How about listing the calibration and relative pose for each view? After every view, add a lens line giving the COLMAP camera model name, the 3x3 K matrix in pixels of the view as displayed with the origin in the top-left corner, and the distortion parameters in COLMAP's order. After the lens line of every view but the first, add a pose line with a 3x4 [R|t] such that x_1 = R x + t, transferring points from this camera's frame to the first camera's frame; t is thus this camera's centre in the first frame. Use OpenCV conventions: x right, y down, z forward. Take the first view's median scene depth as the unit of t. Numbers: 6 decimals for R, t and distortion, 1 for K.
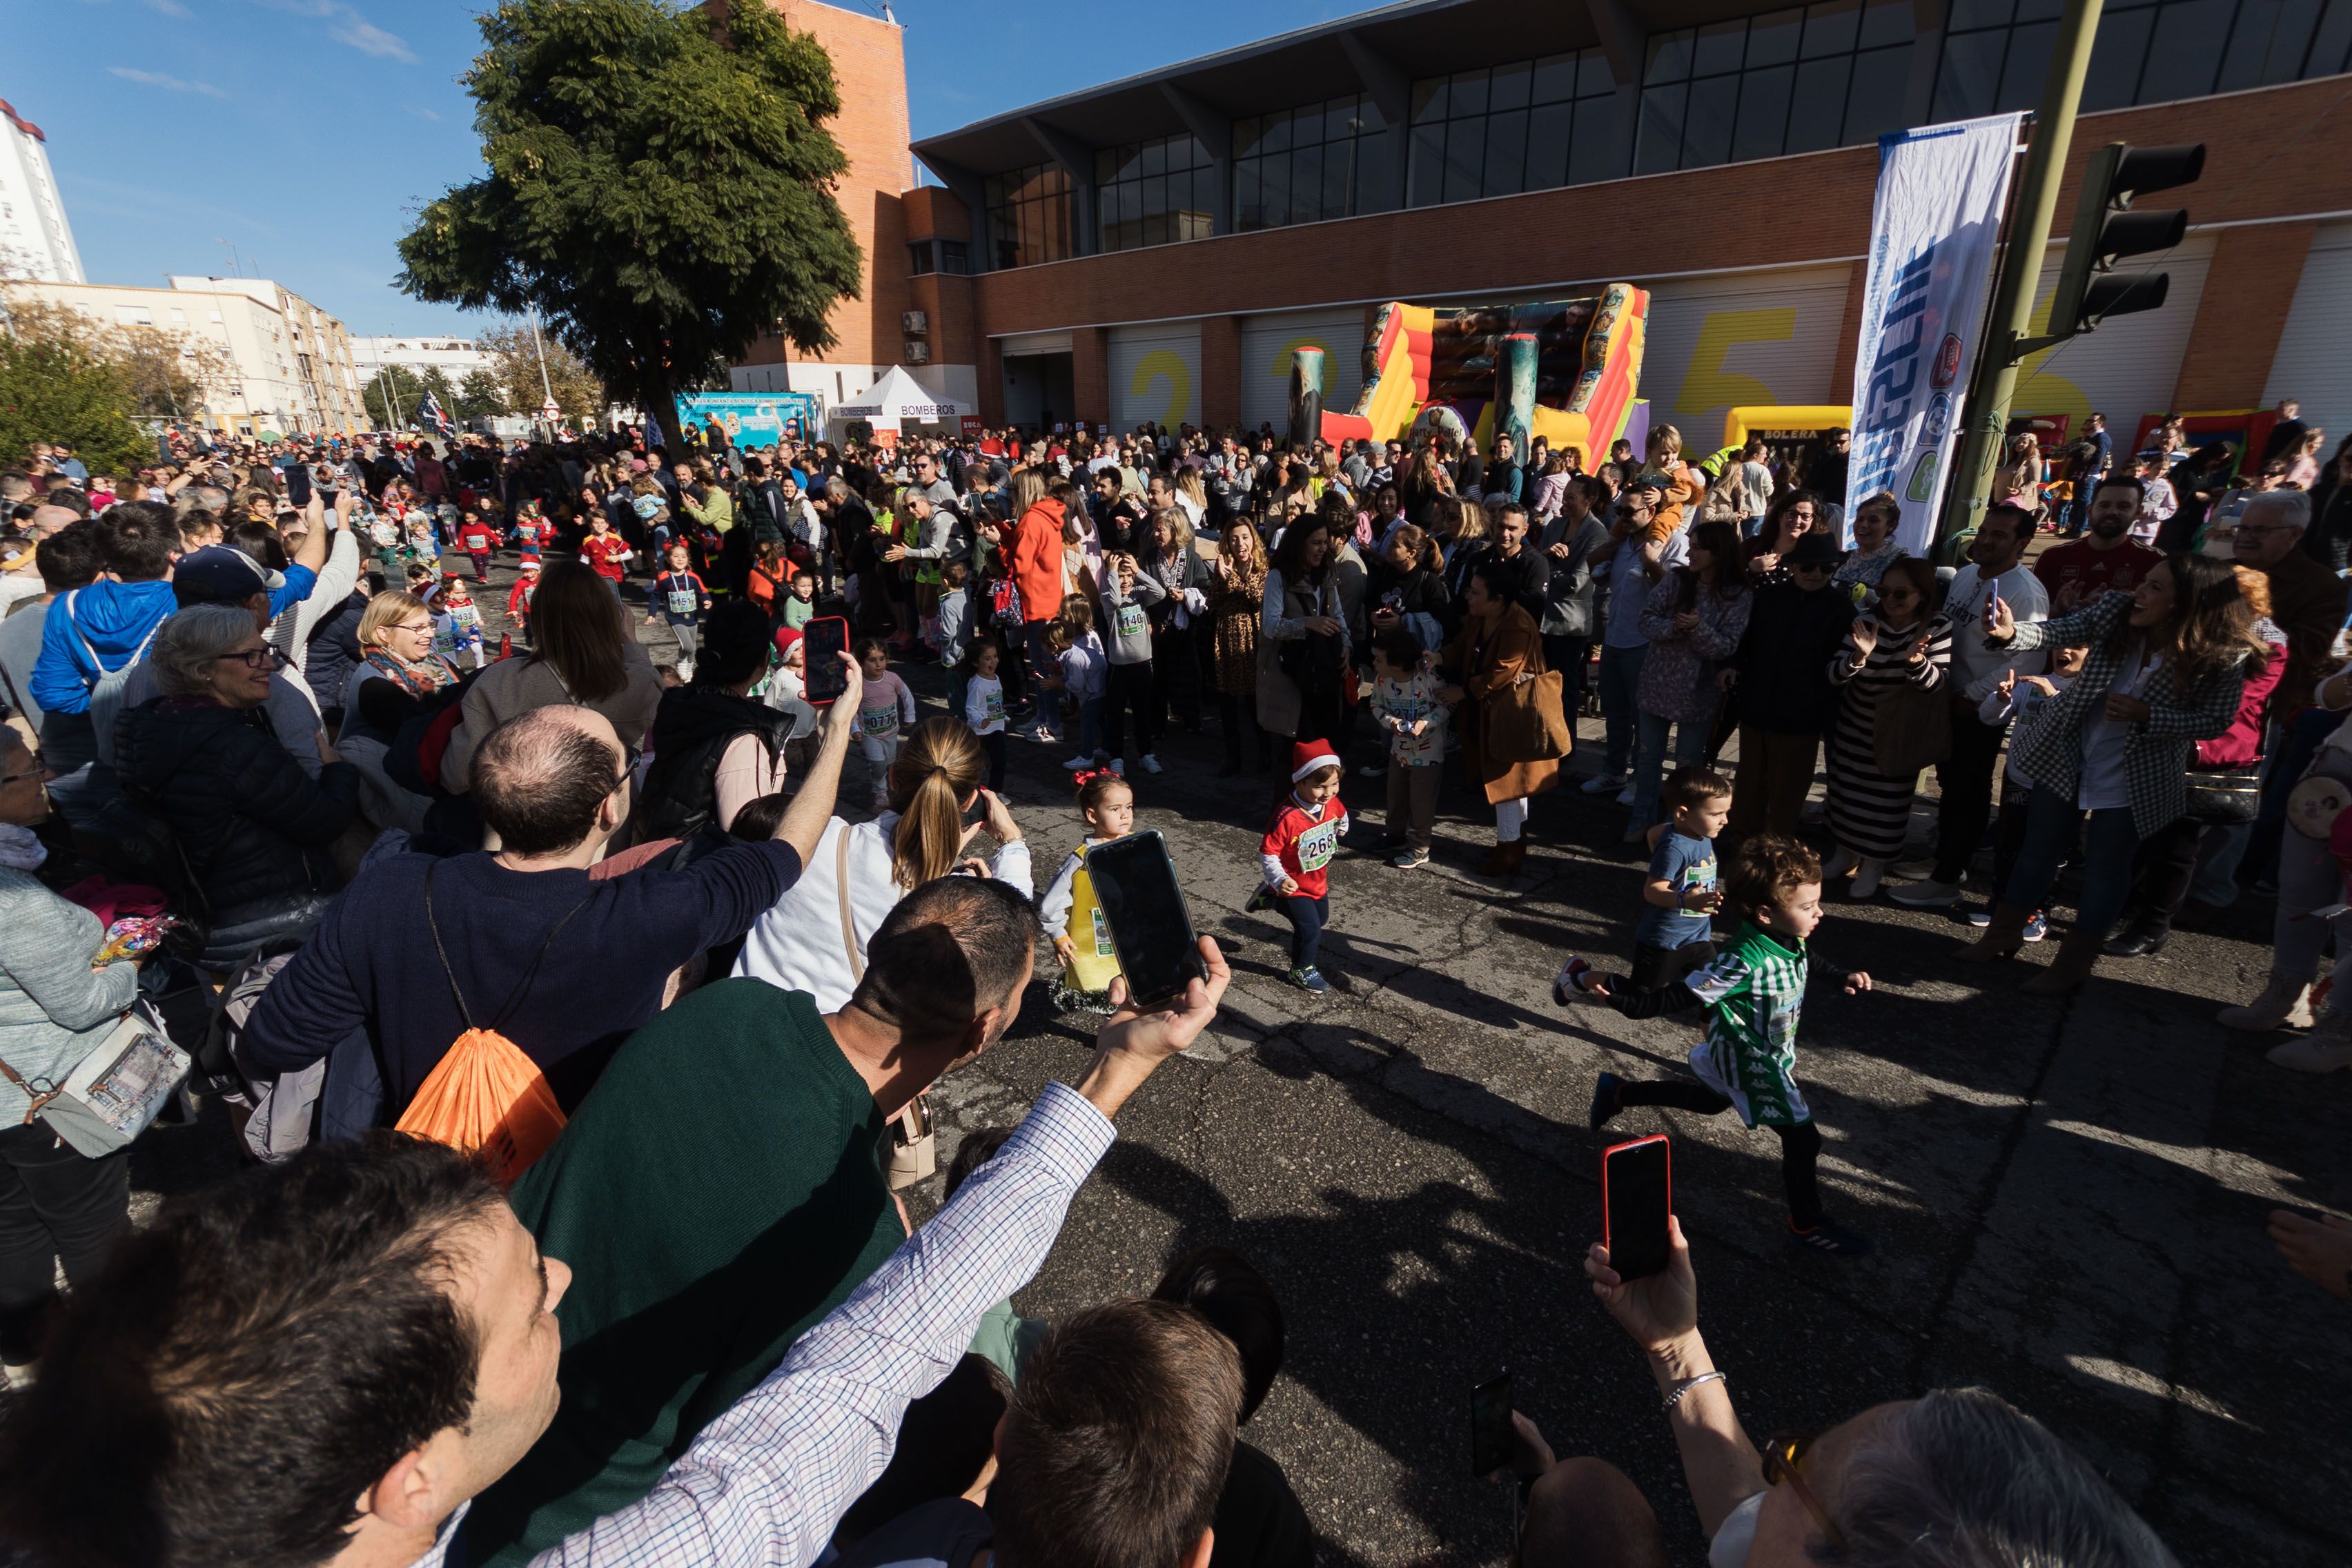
lens RADIAL K [[1051.3, 0, 1173.8], [0, 1051.3, 792.3], [0, 0, 1]] dist [-0.000152, 0.000549]
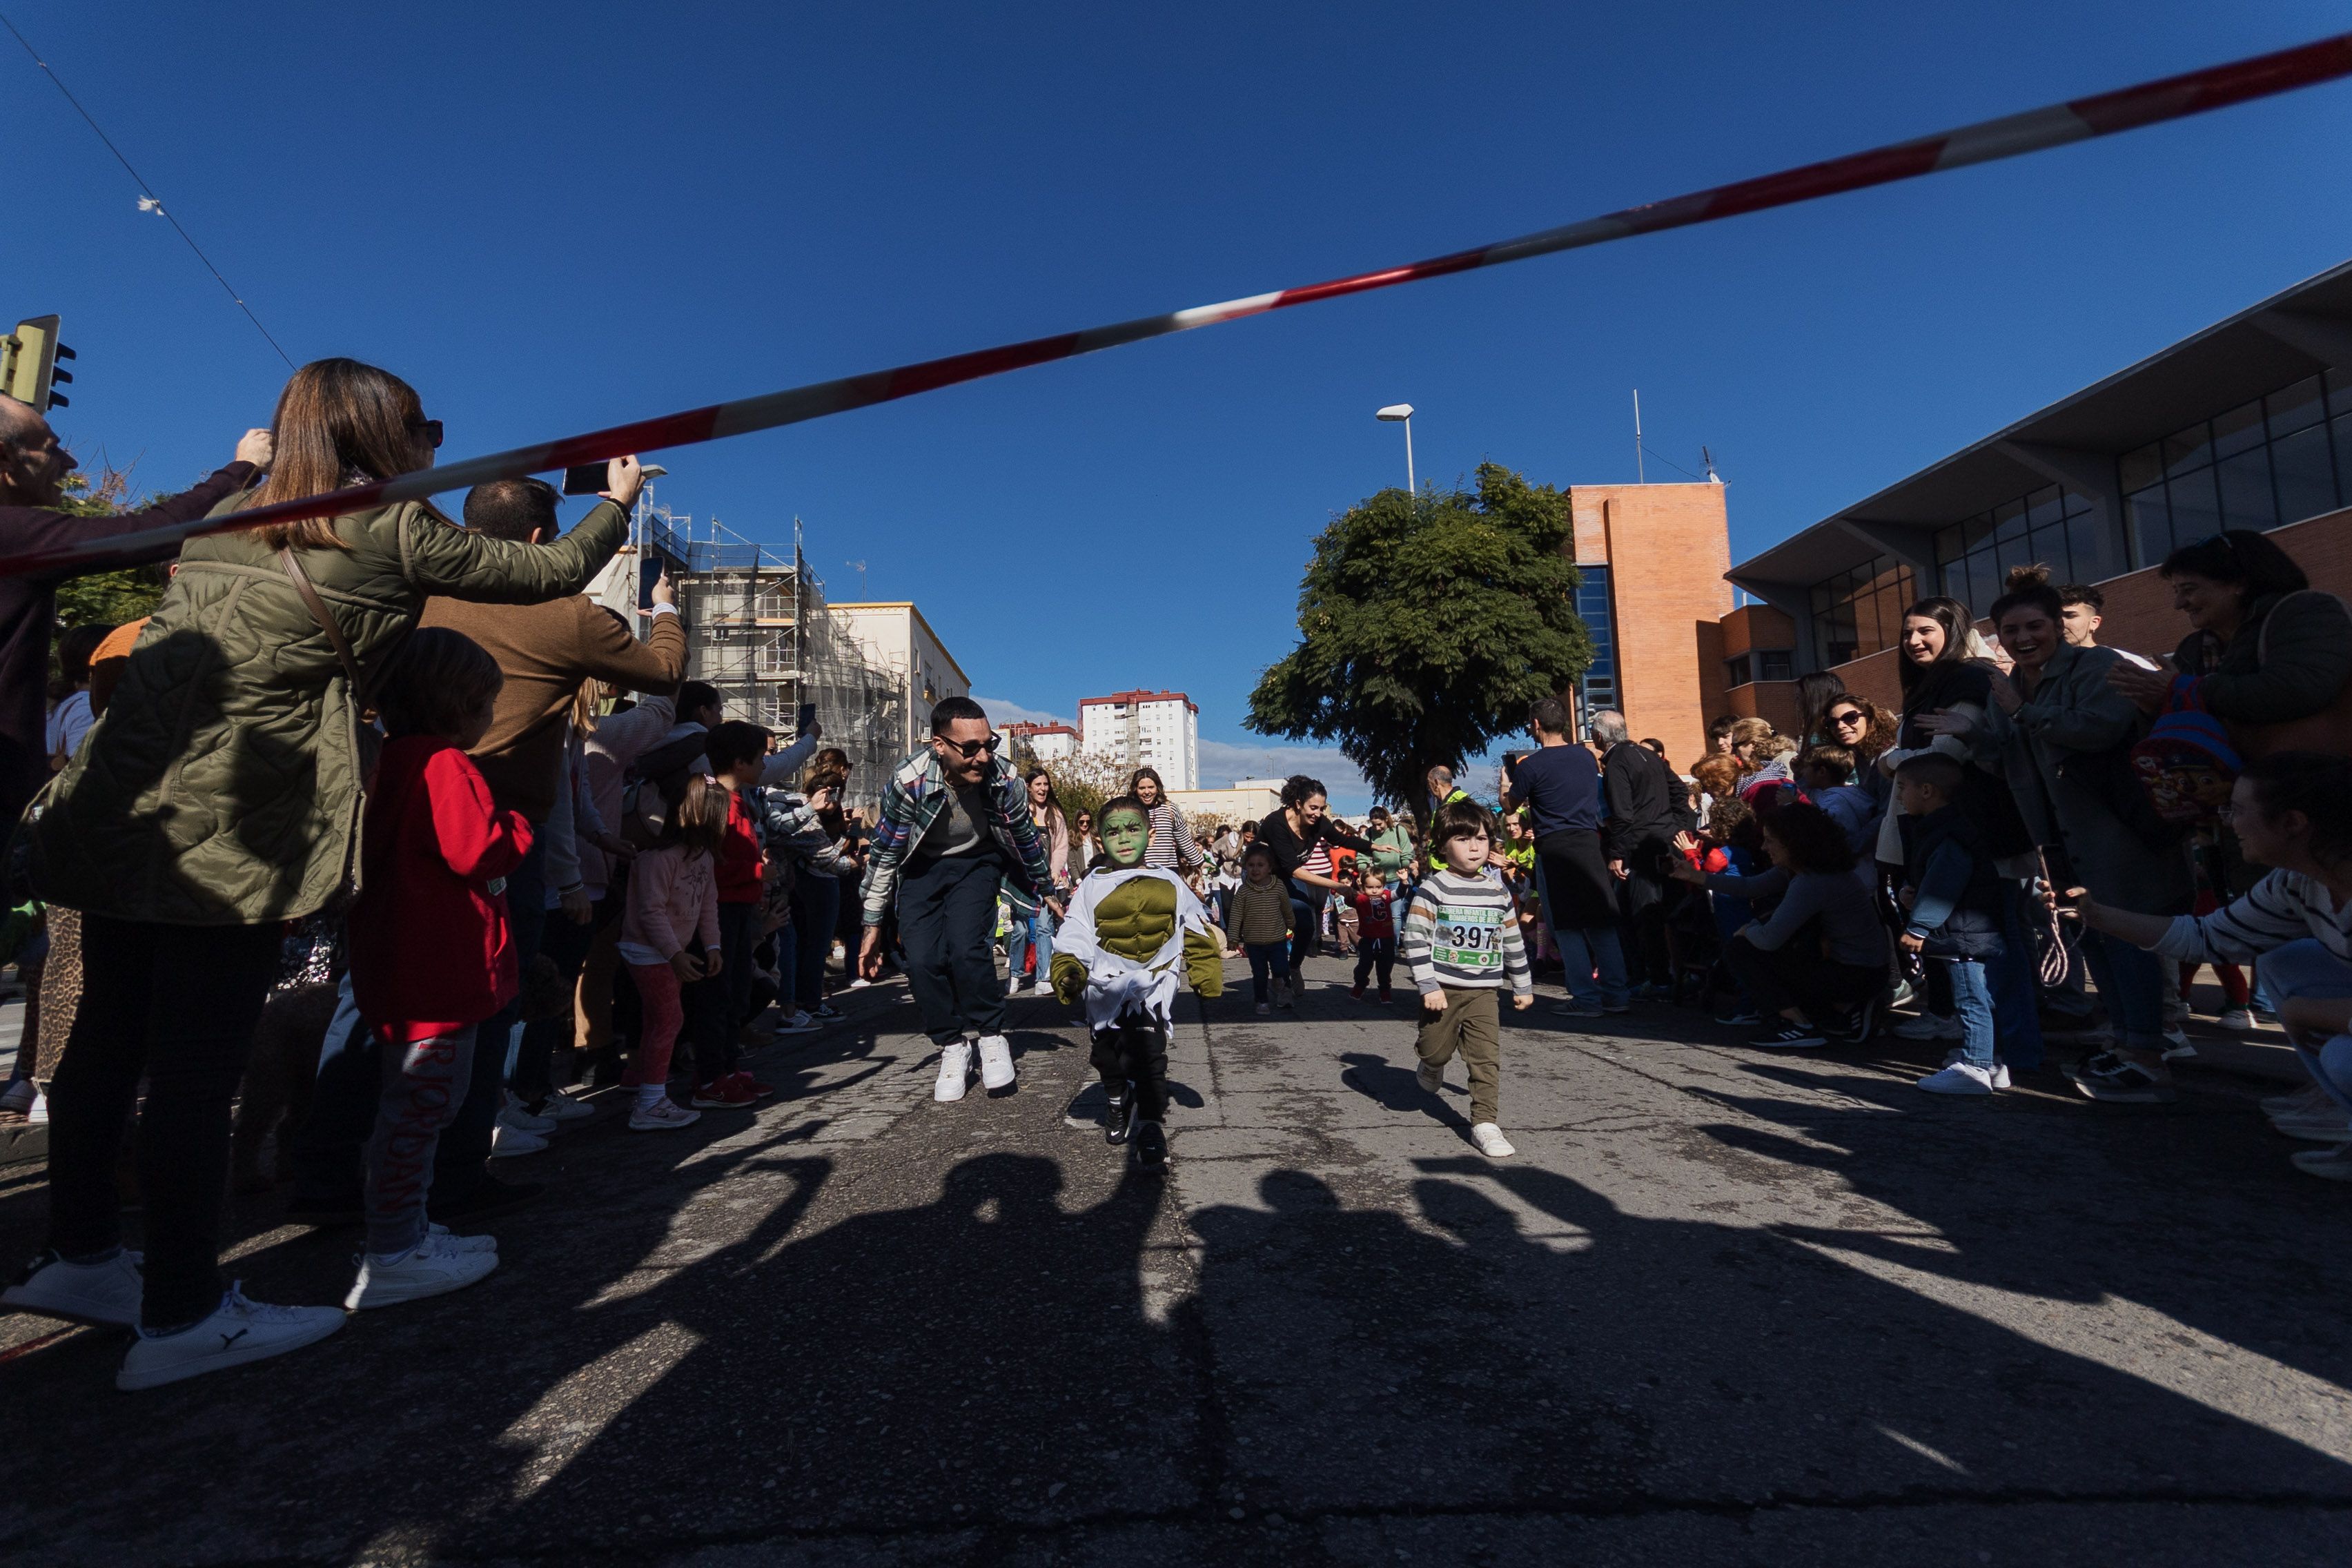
lens RADIAL K [[1065.9, 0, 1174.4], [0, 1065.9, 775.7], [0, 0, 1]] dist [-0.001452, 0.005473]
pose [[0.711423, -0.091127, -0.696831, 0.150352], [-0.206449, 0.920706, -0.331177, 0.055753], [0.671756, 0.379467, 0.636199, 0.078976]]
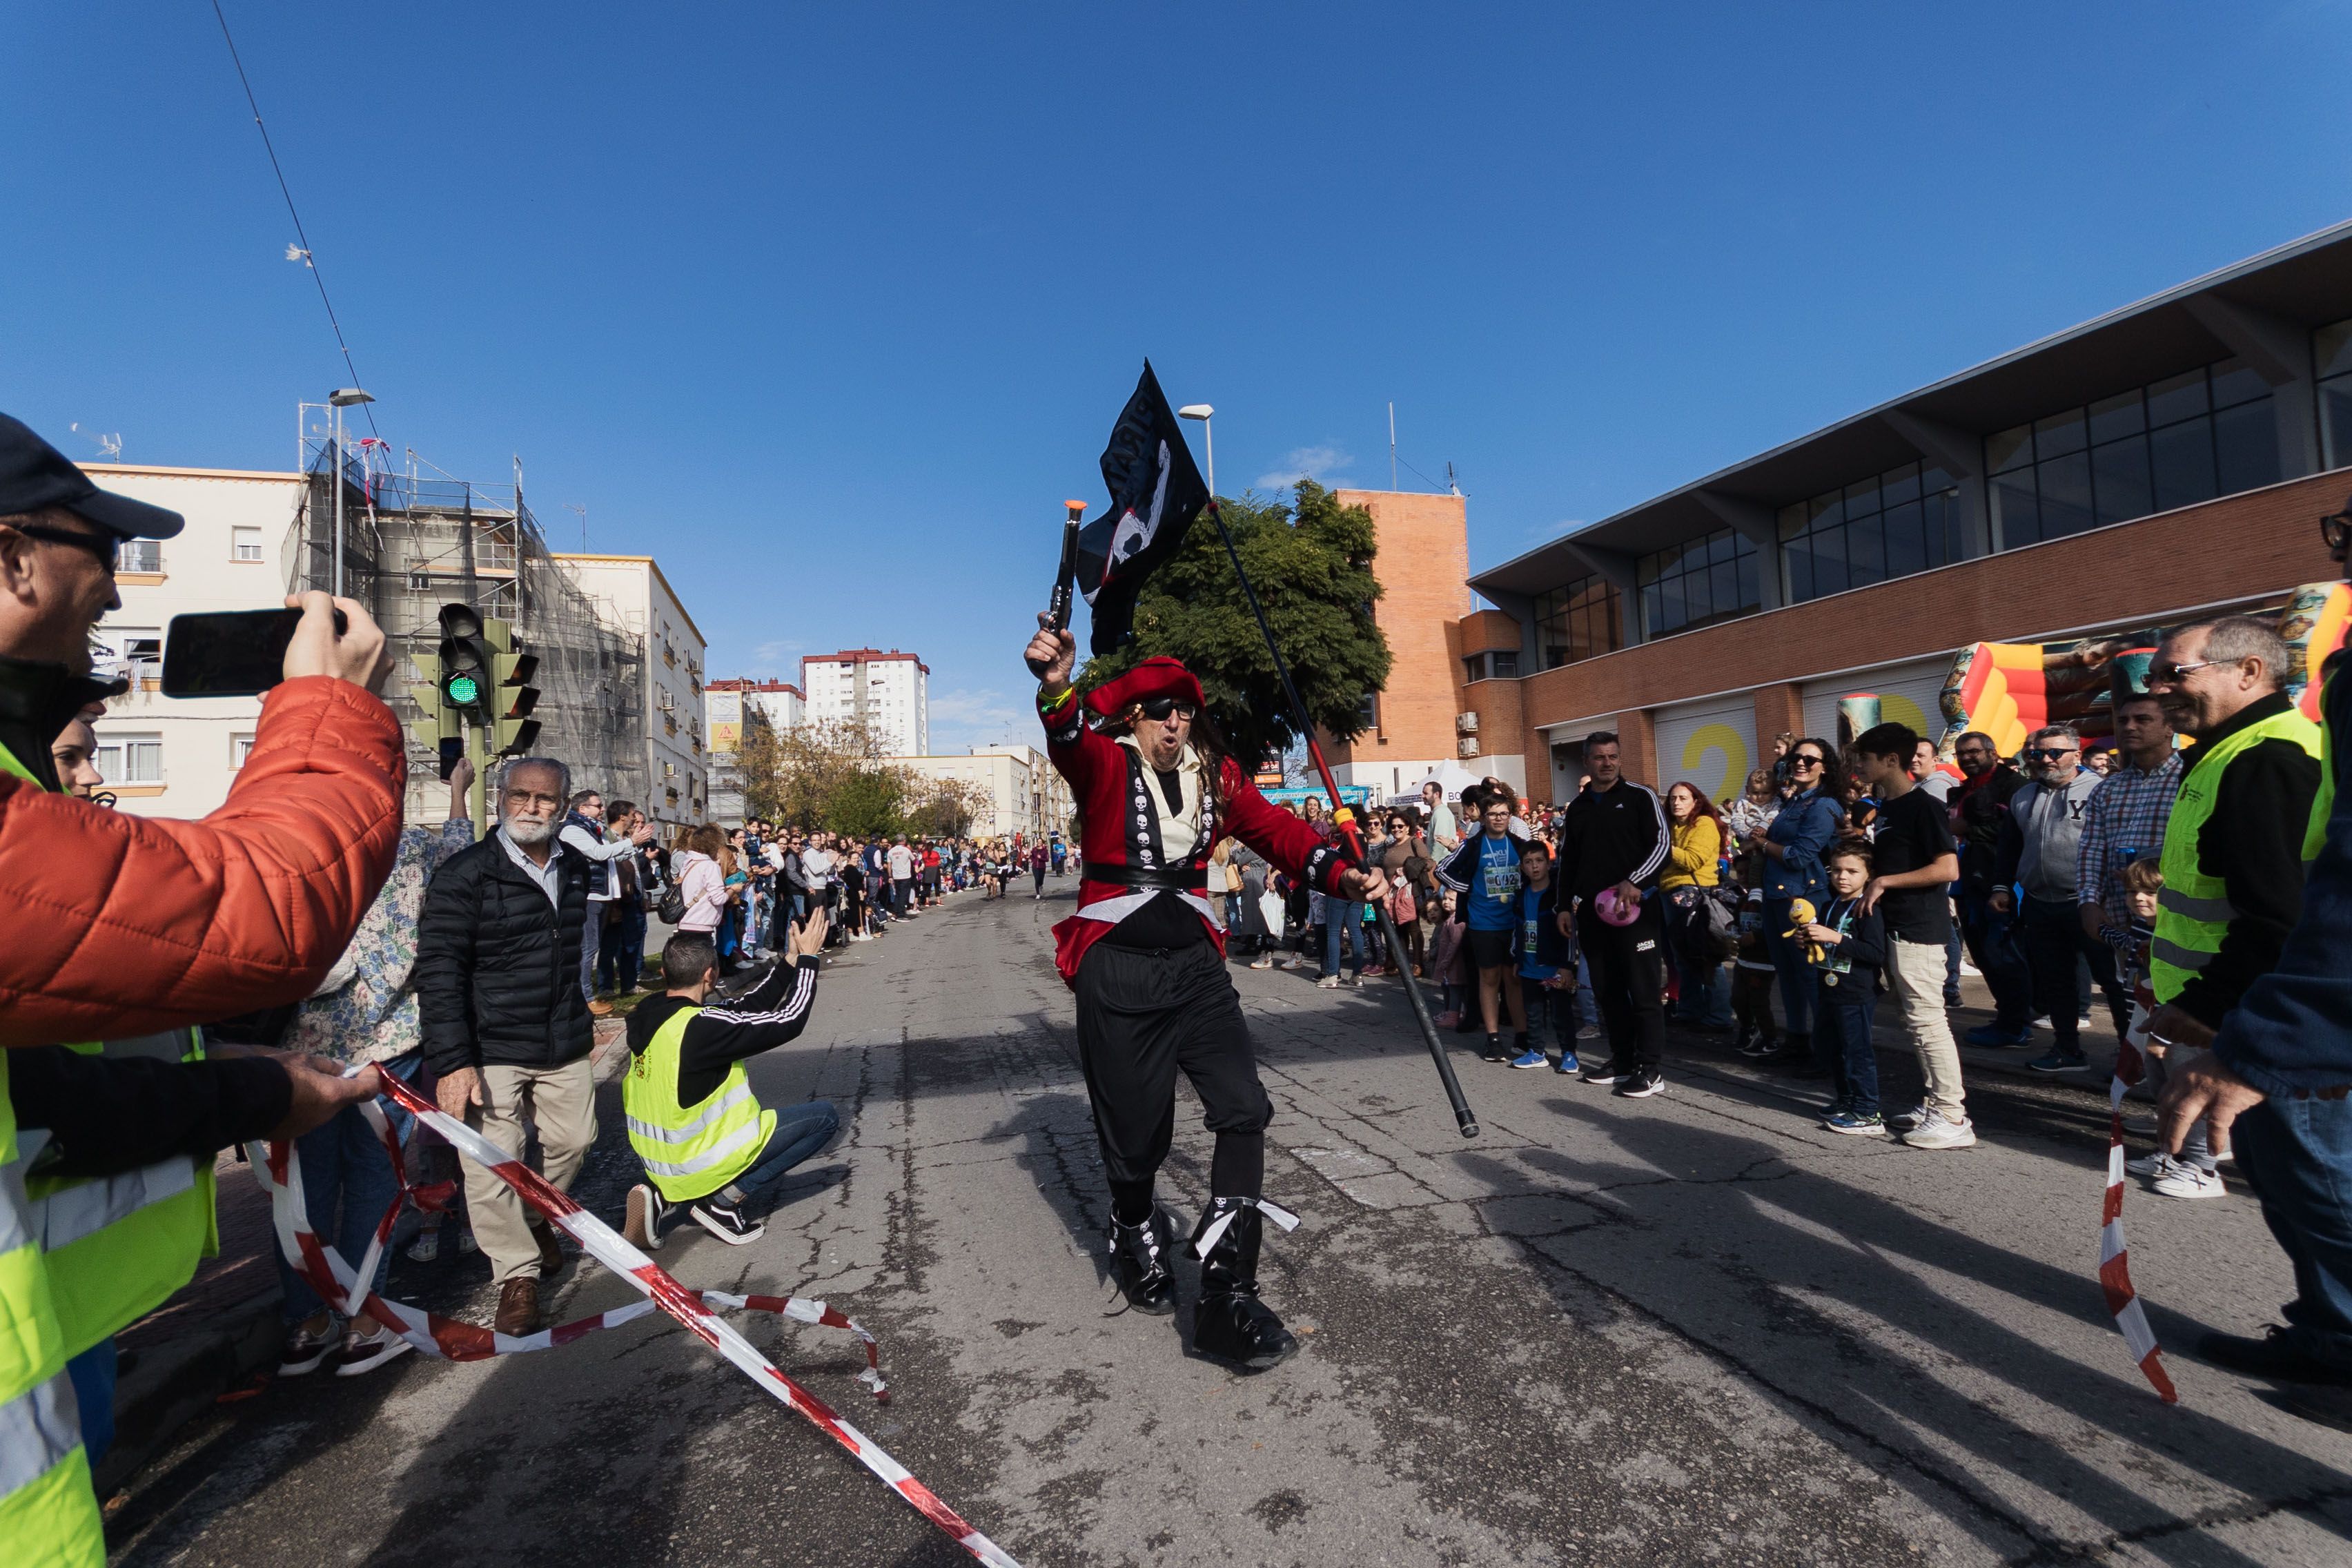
lens RADIAL K [[1061.0, 0, 1180.8], [0, 1061.0, 792.1], [0, 0, 1]] dist [-0.010888, 0.010155]
pose [[0.865771, -0.054044, -0.497514, 0.083758], [-0.130865, 0.935110, -0.329309, 0.051501], [0.483027, 0.350213, 0.802518, -0.010275]]
